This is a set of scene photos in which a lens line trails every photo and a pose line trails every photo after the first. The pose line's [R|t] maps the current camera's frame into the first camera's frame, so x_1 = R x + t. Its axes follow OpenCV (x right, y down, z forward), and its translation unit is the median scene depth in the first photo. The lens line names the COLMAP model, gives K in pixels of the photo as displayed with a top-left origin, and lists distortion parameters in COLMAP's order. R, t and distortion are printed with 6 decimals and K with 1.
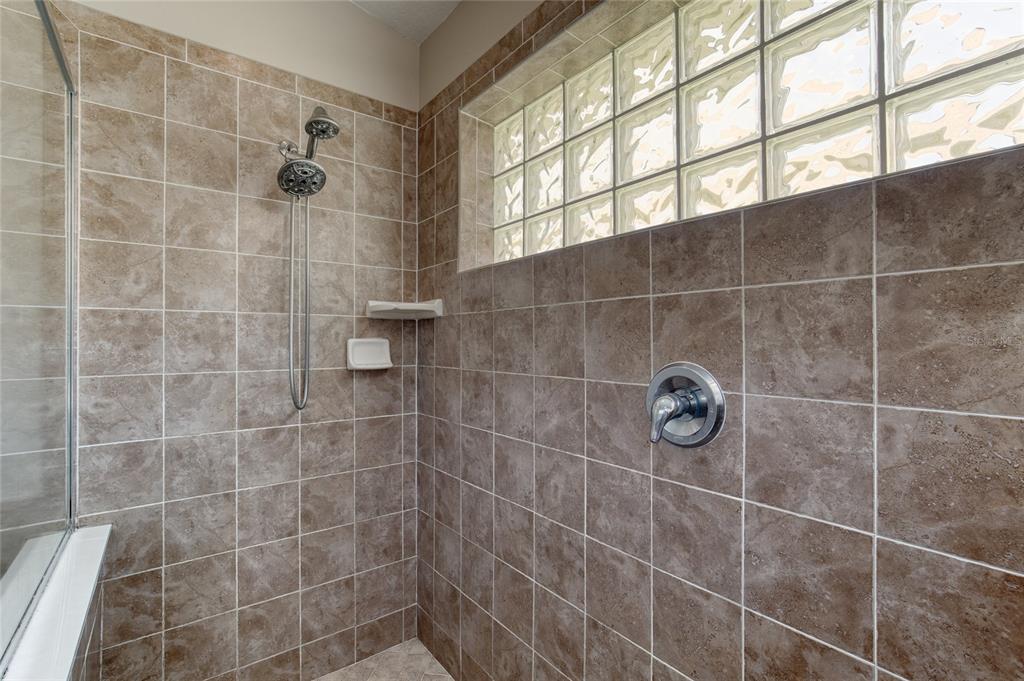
lens RADIAL K [[461.1, 0, 499.0], [0, 461.1, 339.1], [0, 0, 1]] dist [0.000425, 0.000317]
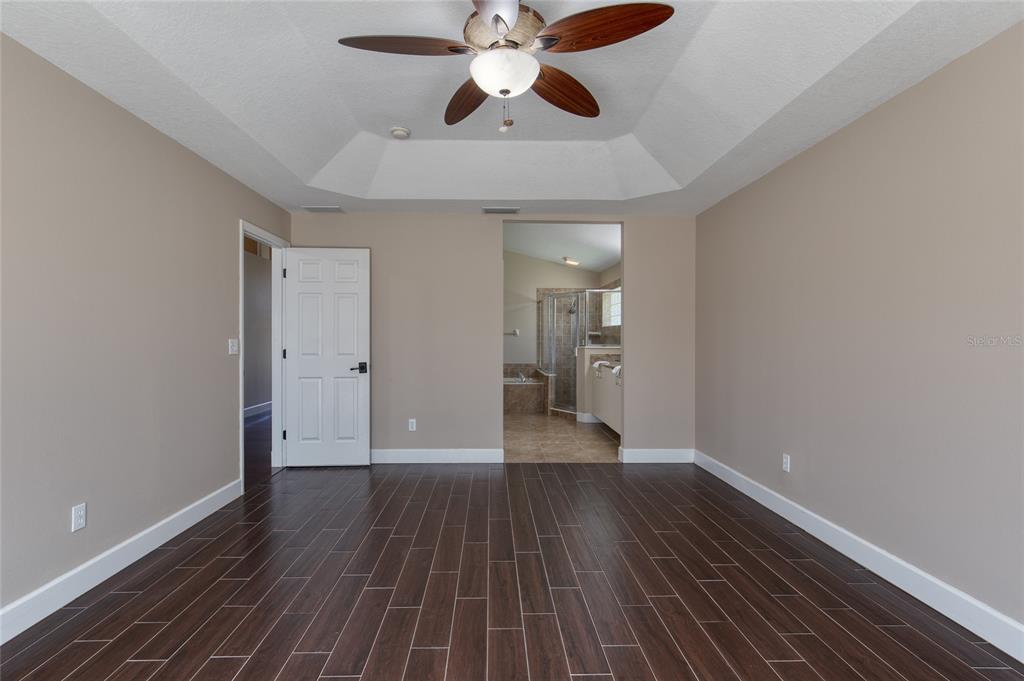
lens RADIAL K [[461.1, 0, 499.0], [0, 461.1, 339.1], [0, 0, 1]] dist [0.000425, 0.000317]
pose [[0.814255, -0.002882, -0.580500, 1.873609], [0.004679, 0.999988, 0.001598, -0.021346], [0.580489, -0.004018, 0.814258, -3.660314]]
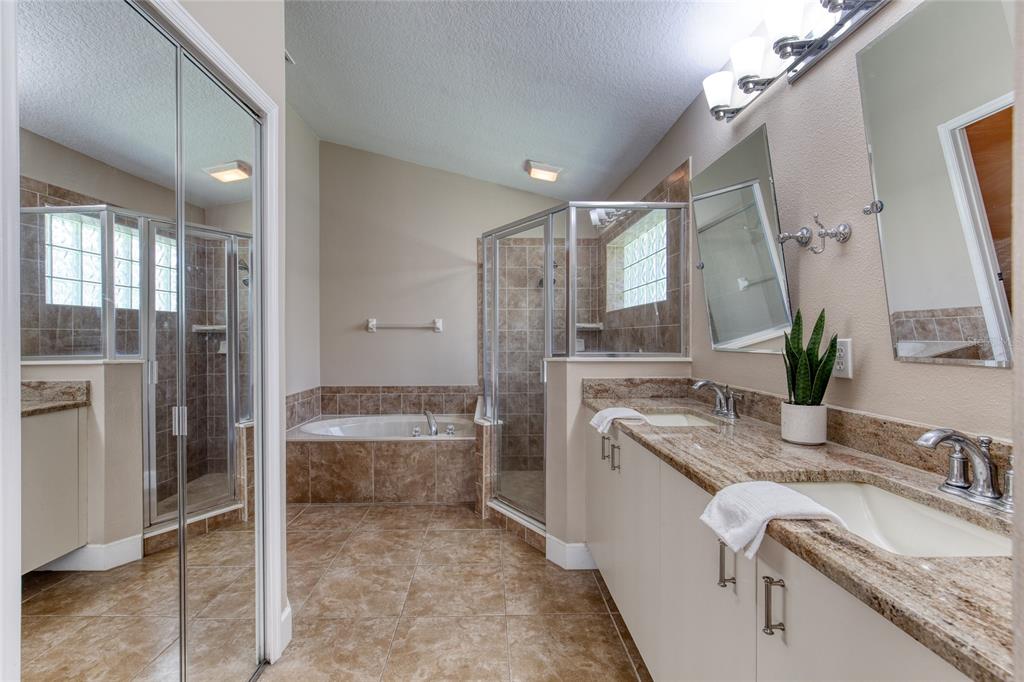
lens RADIAL K [[461.1, 0, 499.0], [0, 461.1, 339.6], [0, 0, 1]] dist [0.000425, 0.000317]
pose [[0.826014, -0.000996, -0.563648, 0.819405], [0.006310, 0.999952, 0.007480, -0.020990], [0.563614, -0.009735, 0.825981, -1.337933]]
